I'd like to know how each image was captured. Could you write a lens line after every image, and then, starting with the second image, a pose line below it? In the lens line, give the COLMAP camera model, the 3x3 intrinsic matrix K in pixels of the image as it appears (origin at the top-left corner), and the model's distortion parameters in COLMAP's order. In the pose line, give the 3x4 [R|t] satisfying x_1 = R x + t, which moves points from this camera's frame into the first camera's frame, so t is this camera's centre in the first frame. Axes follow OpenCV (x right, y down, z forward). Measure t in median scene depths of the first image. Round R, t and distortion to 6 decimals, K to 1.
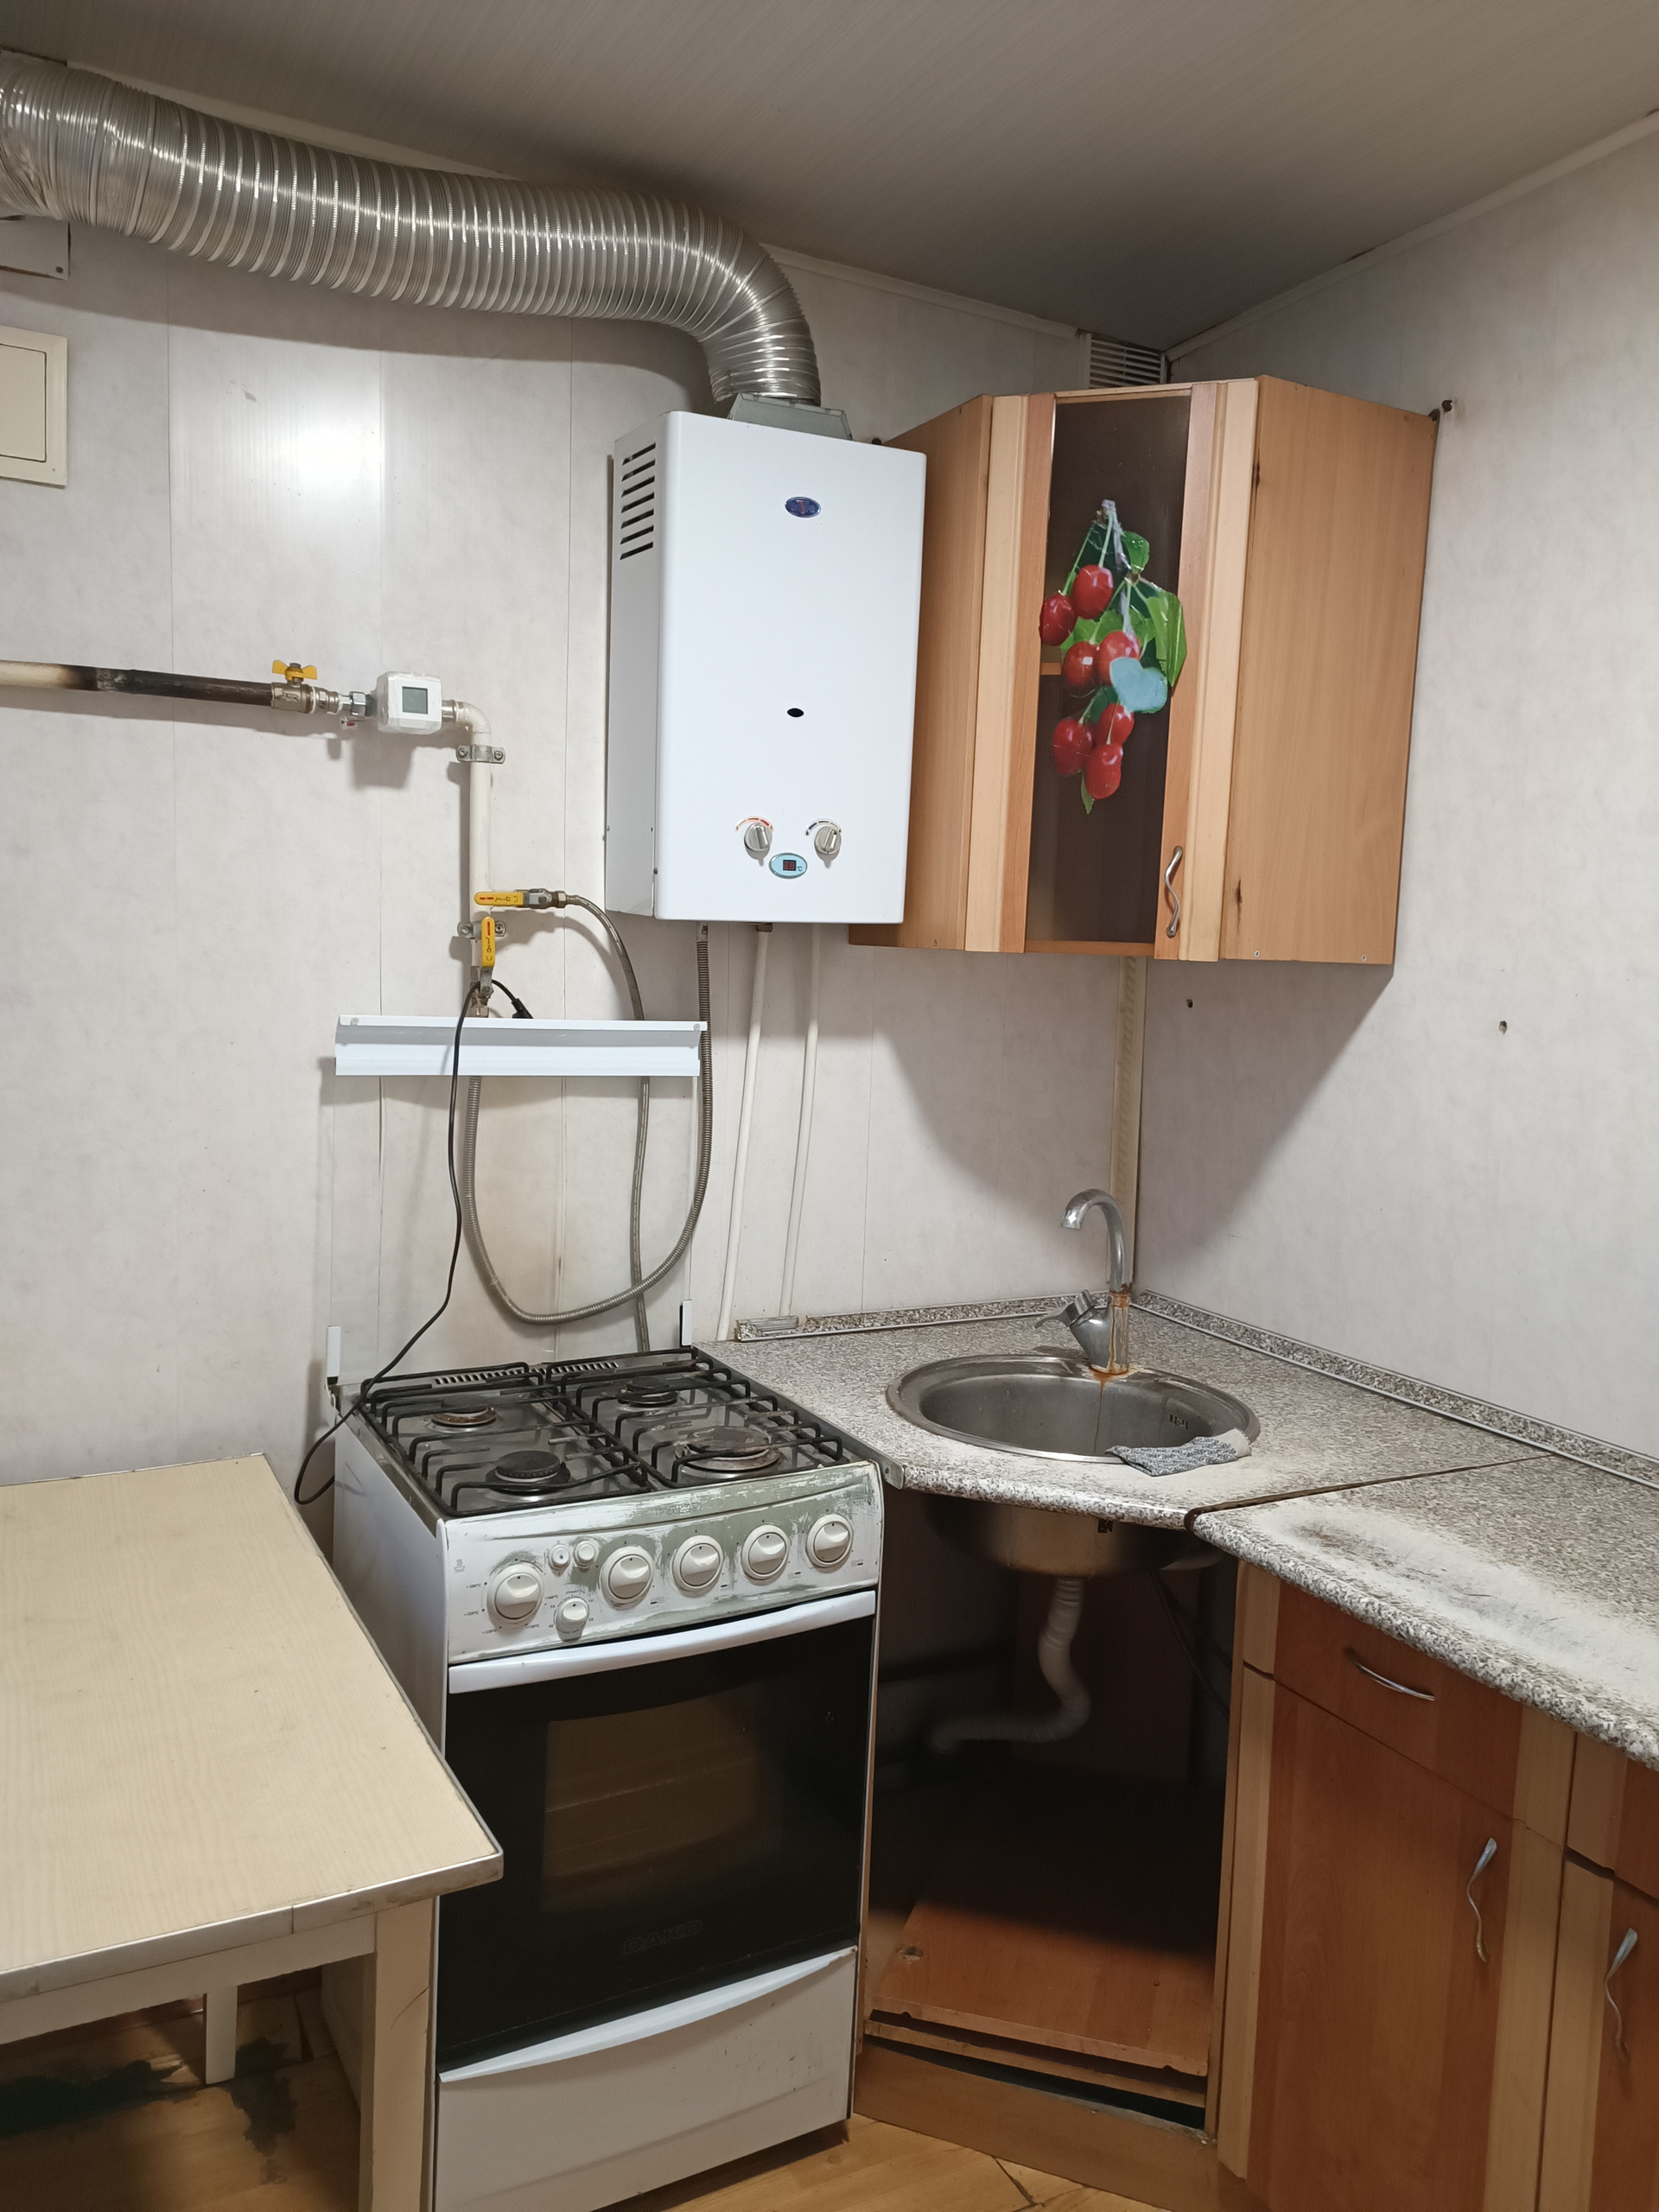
lens RADIAL K [[1574.3, 0, 827.0], [0, 1574.3, 1093.7], [0, 0, 1]] dist [-0.007296, -0.002402]
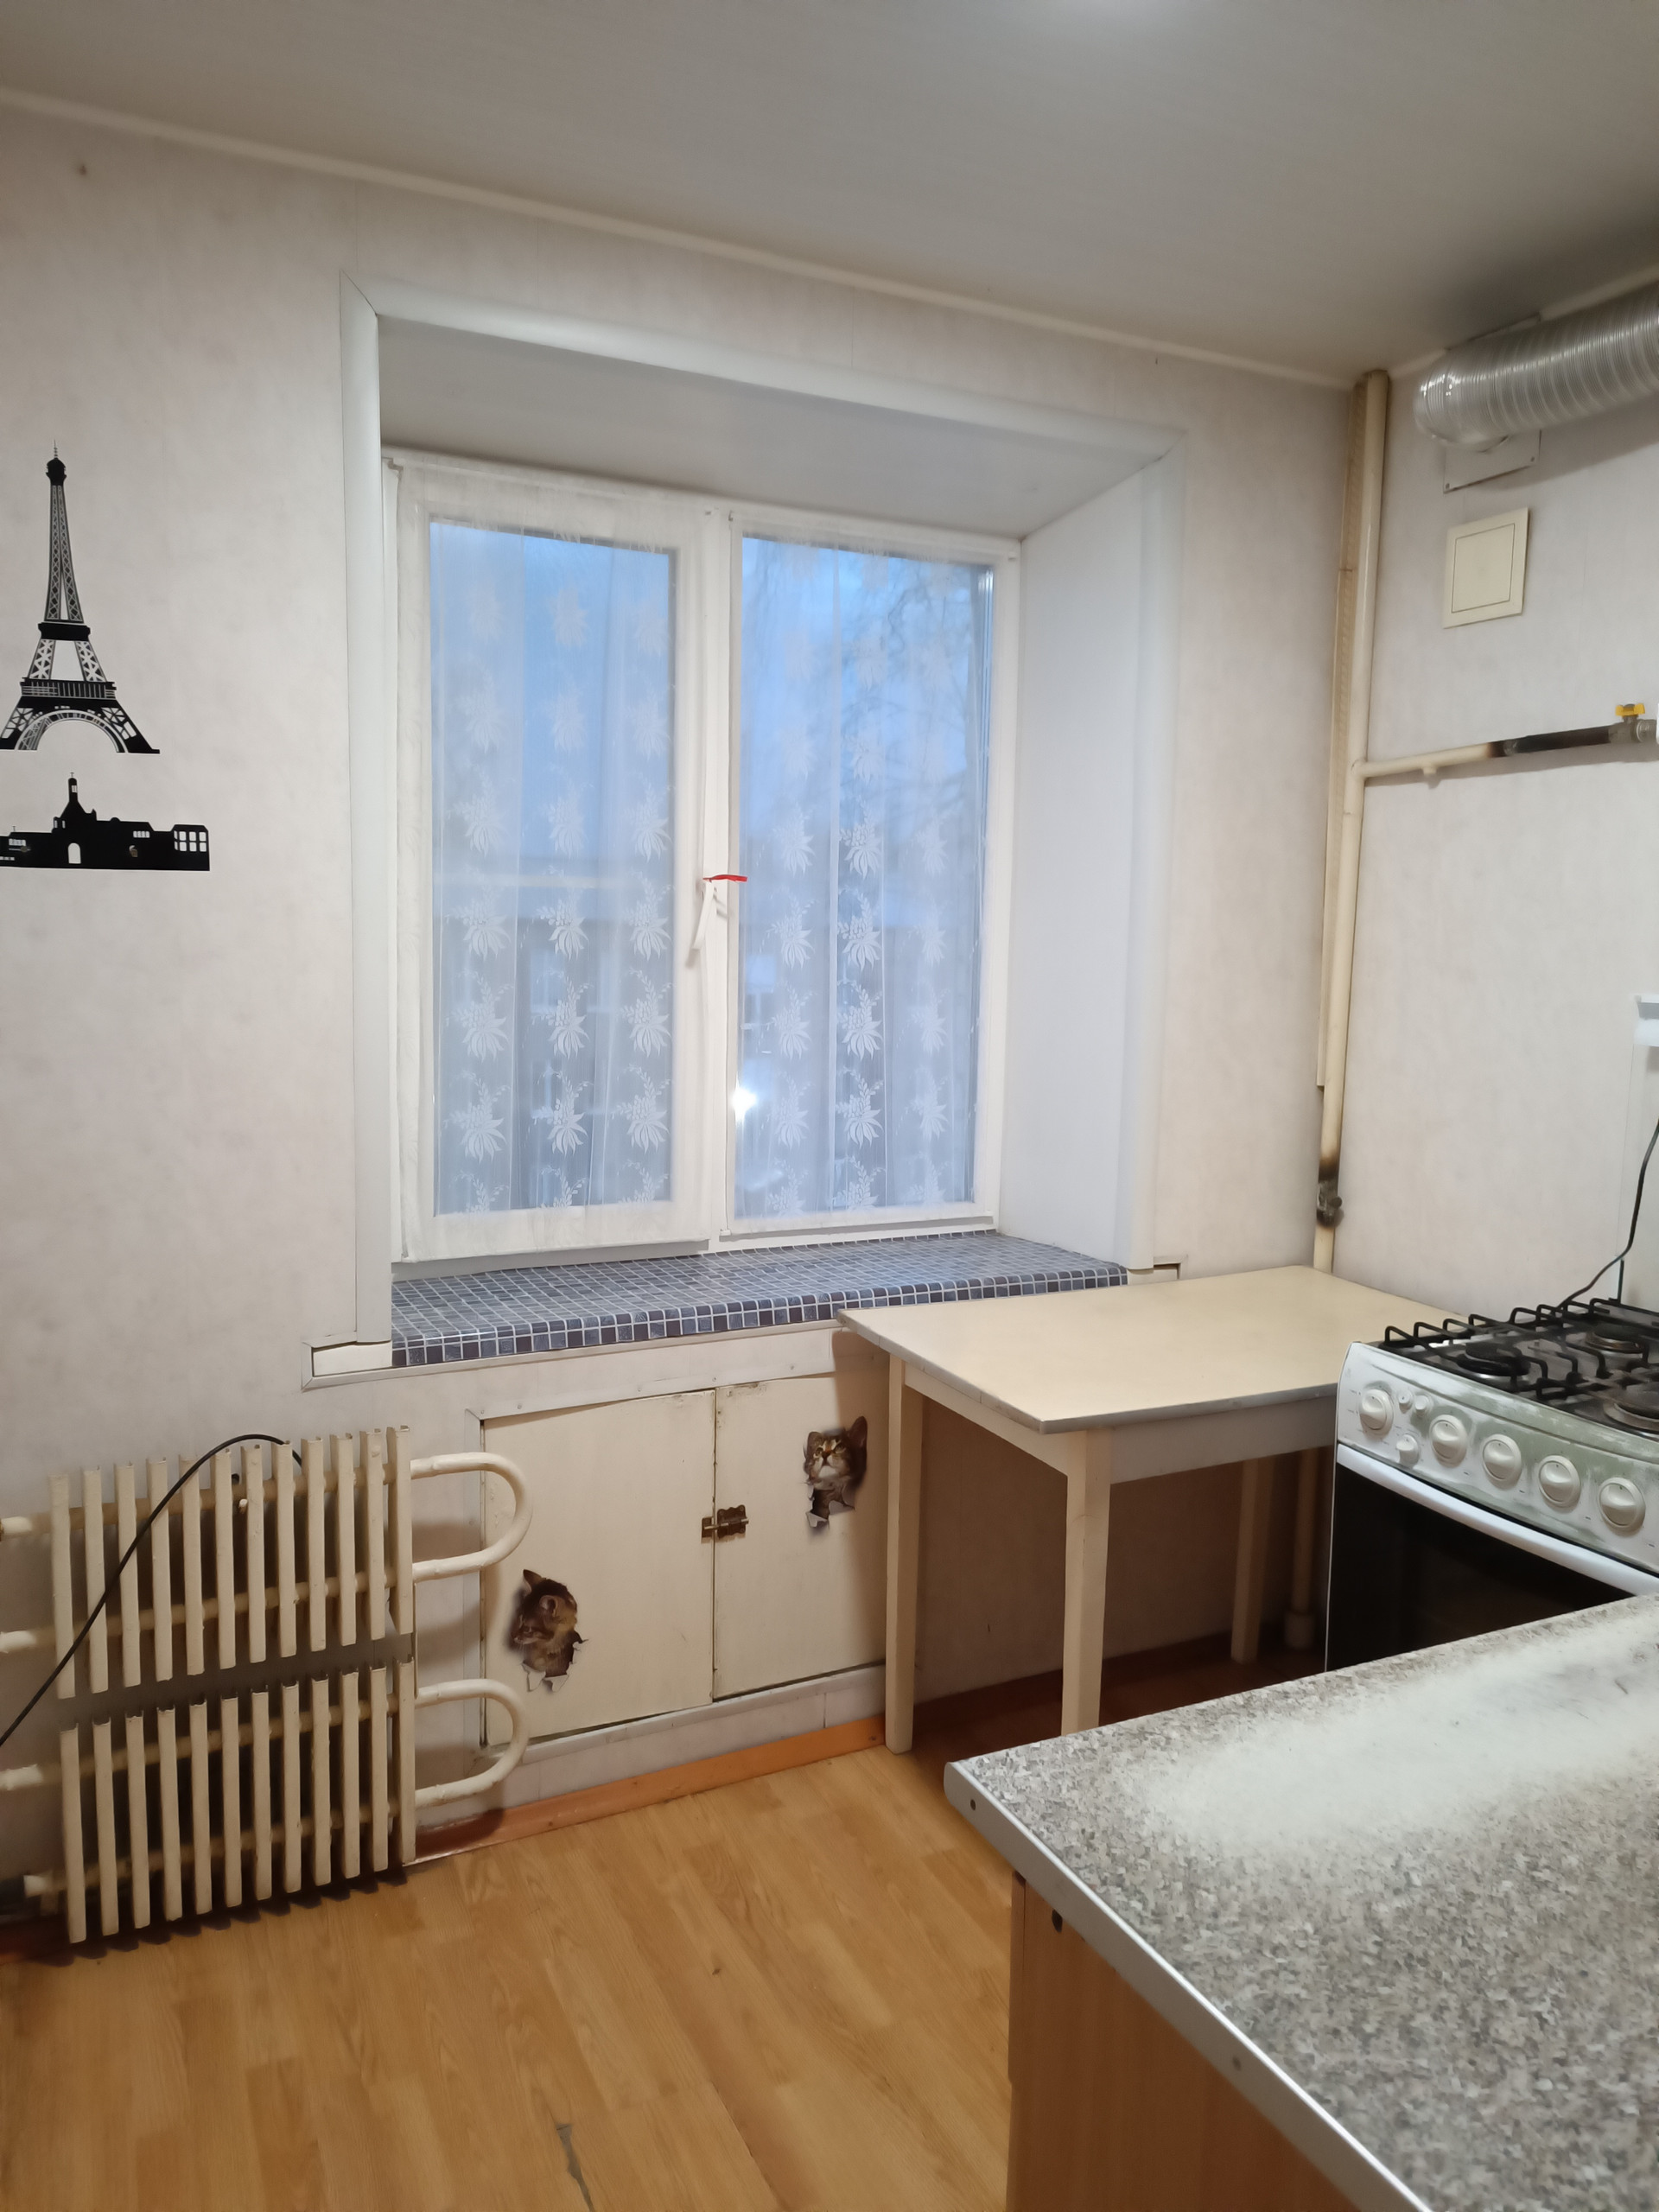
lens RADIAL K [[1574.3, 0, 832.8], [0, 1574.3, 1109.5], [0, 0, 1]] dist [-0.007296, -0.002402]
pose [[-0.050704, 0.081273, -0.995401, 1.065139], [-0.101232, 0.991132, 0.086081, -0.004187], [0.993570, 0.105131, -0.042027, 0.534724]]
